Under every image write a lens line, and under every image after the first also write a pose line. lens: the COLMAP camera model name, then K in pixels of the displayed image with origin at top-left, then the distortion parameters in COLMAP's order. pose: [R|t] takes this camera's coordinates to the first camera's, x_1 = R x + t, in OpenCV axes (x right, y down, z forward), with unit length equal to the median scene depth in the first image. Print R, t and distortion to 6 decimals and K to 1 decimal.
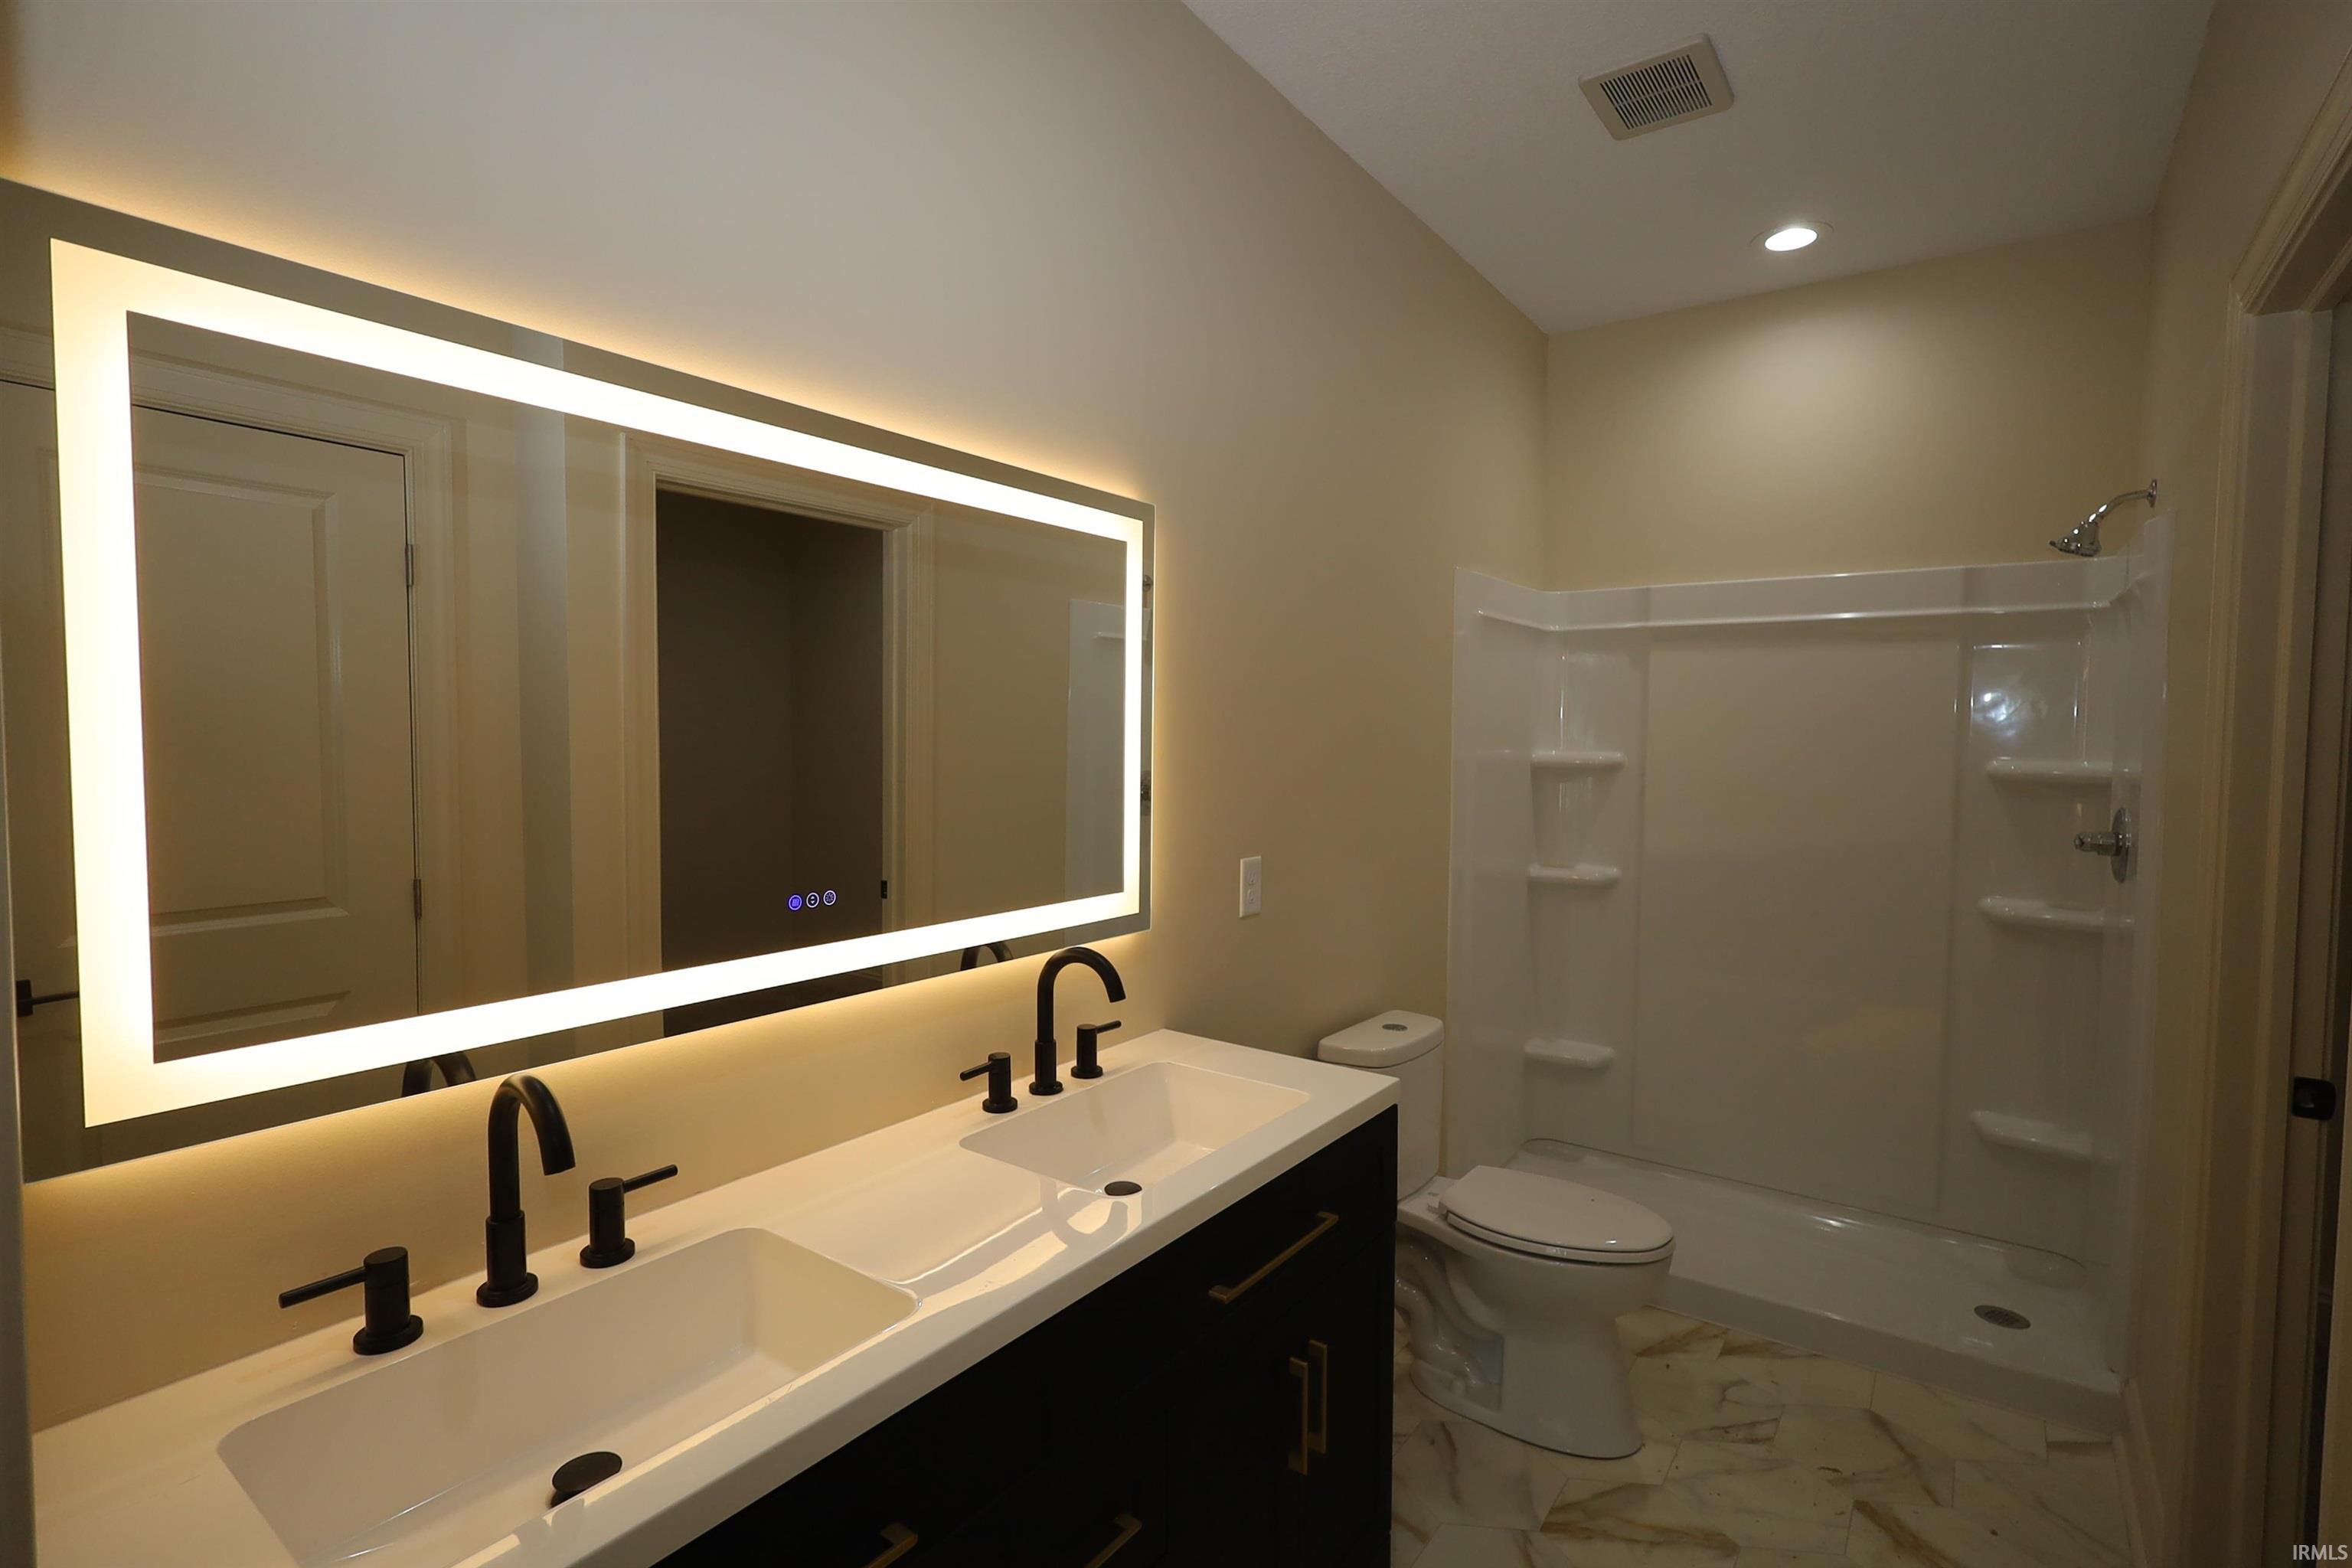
lens RADIAL K [[1087.9, 0, 1182.3], [0, 1087.9, 783.1], [0, 0, 1]] dist [-0.008261, 0.003032]
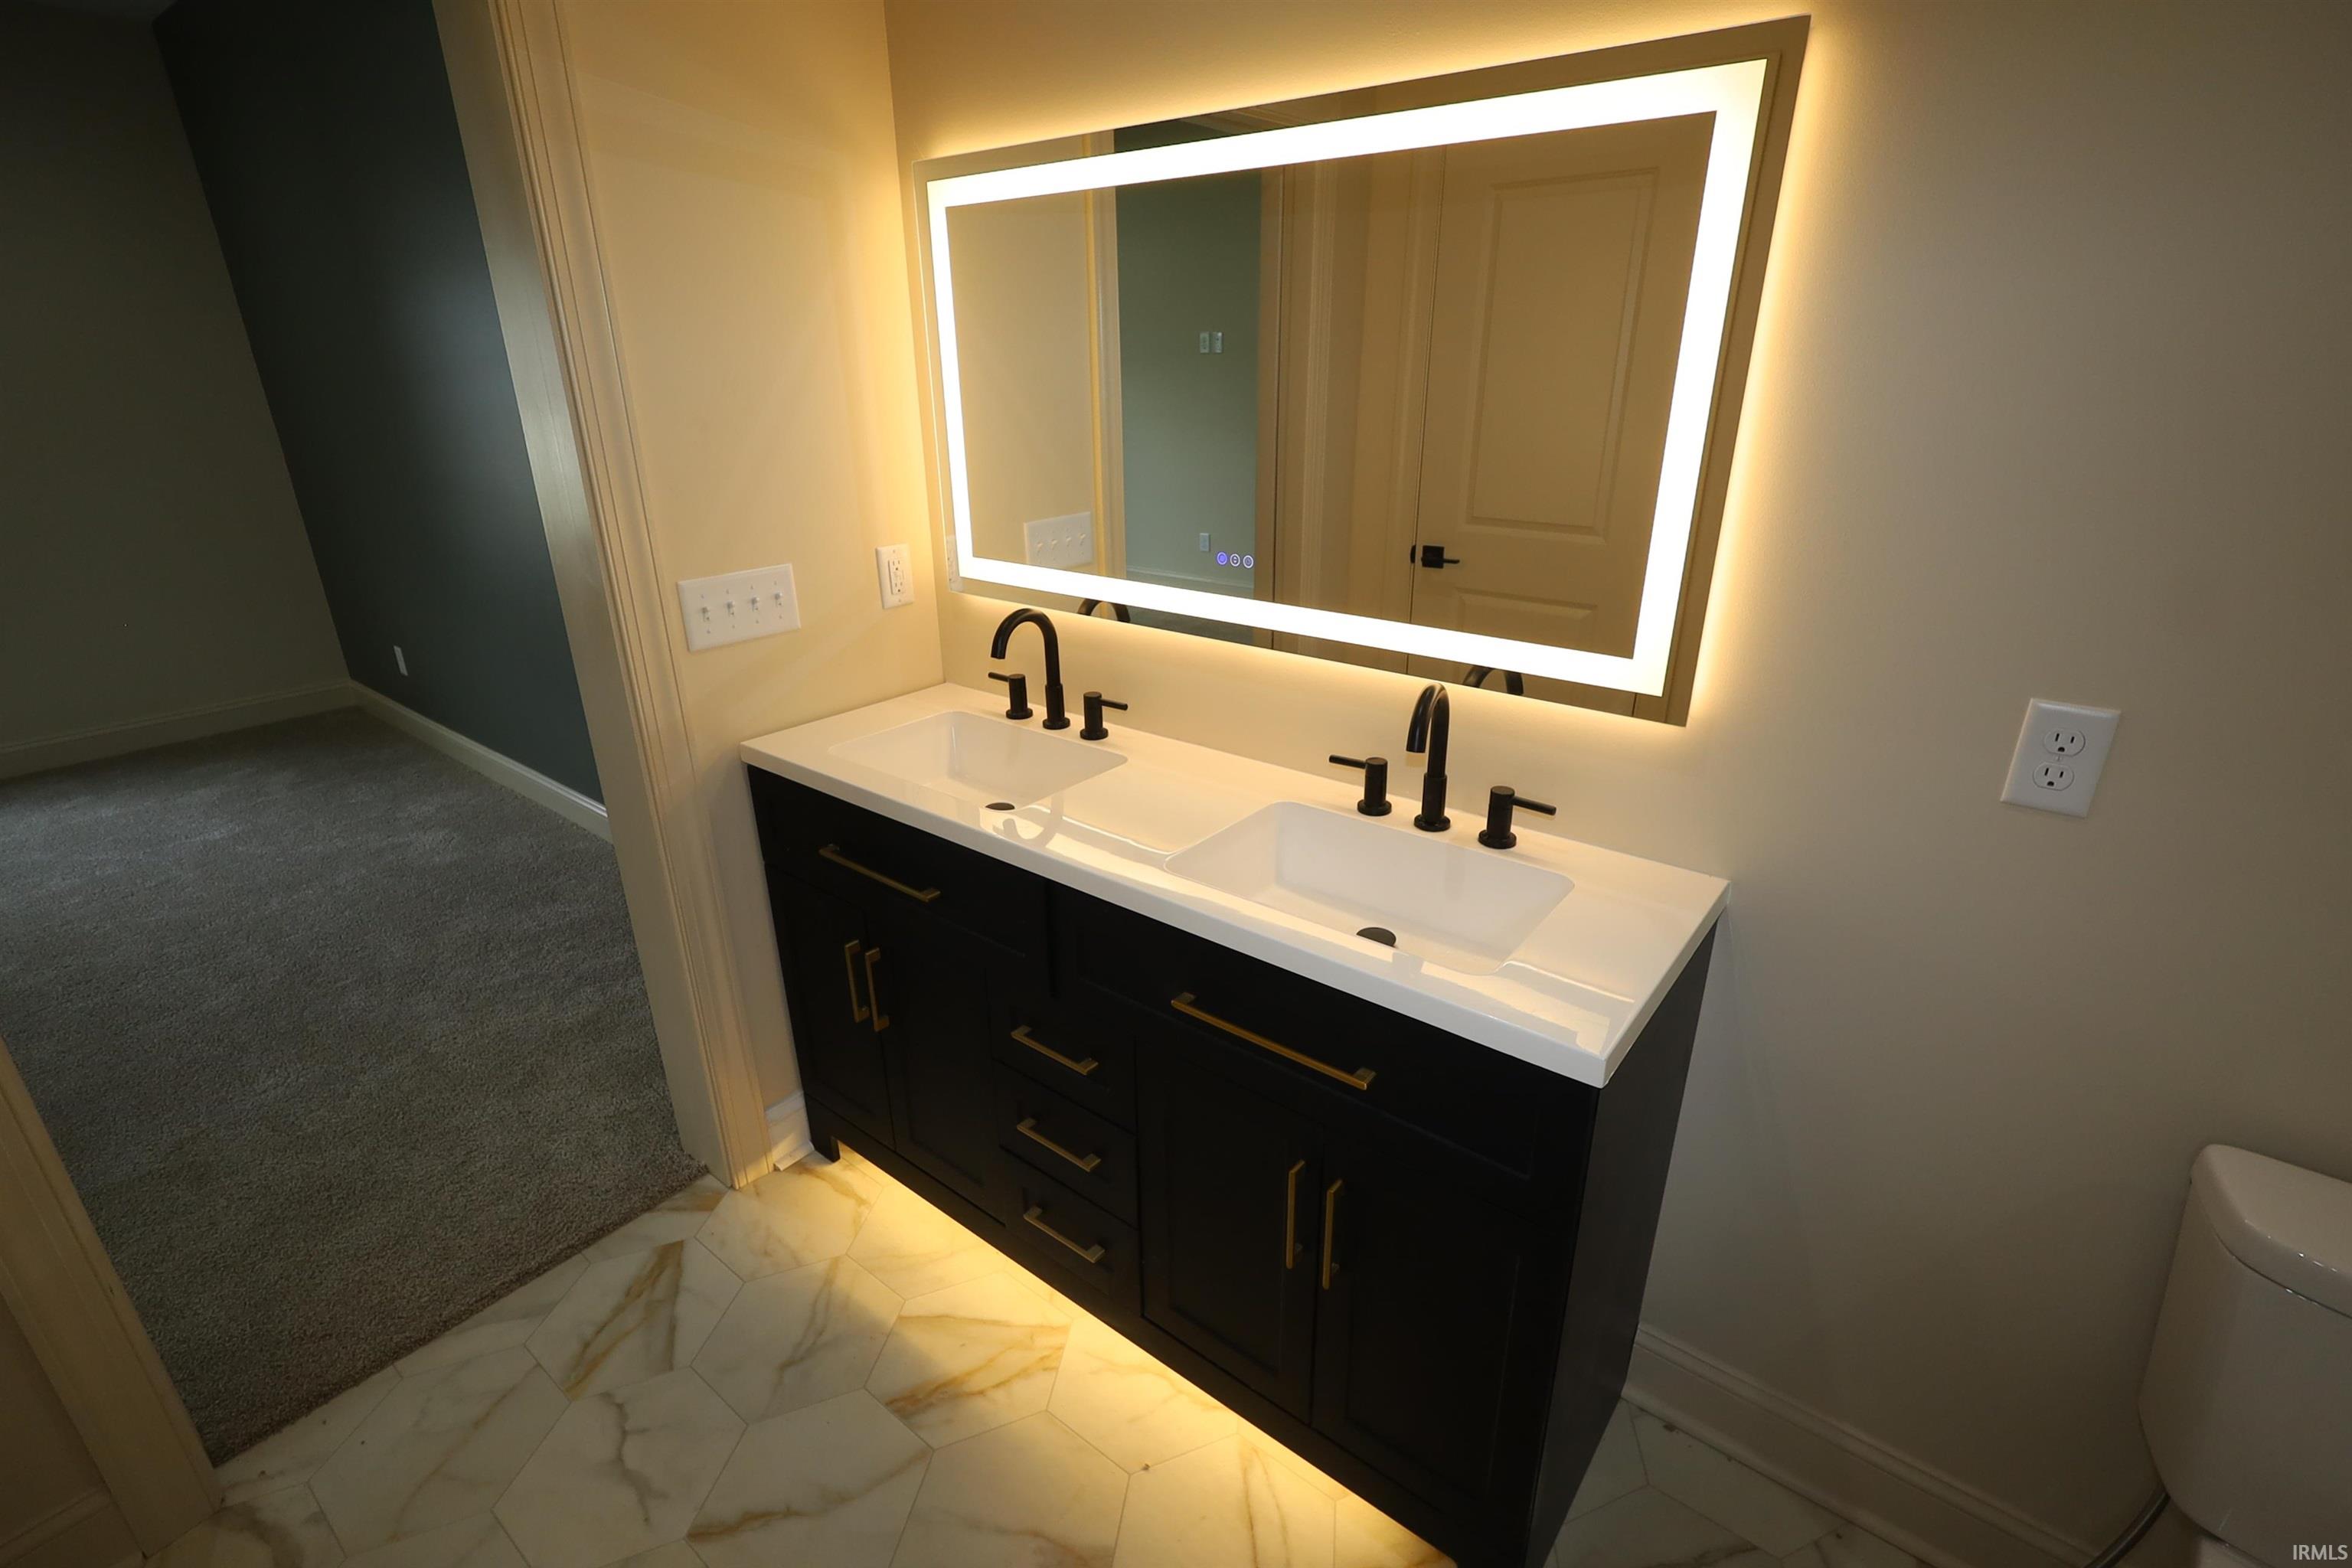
lens RADIAL K [[1087.9, 0, 1199.2], [0, 1087.9, 791.2], [0, 0, 1]] dist [-0.008261, 0.003032]
pose [[-0.030411, 0.367605, -0.929485, 0.550631], [-0.038521, 0.928793, 0.368591, -0.062534], [0.998795, 0.047014, -0.014085, 0.594405]]
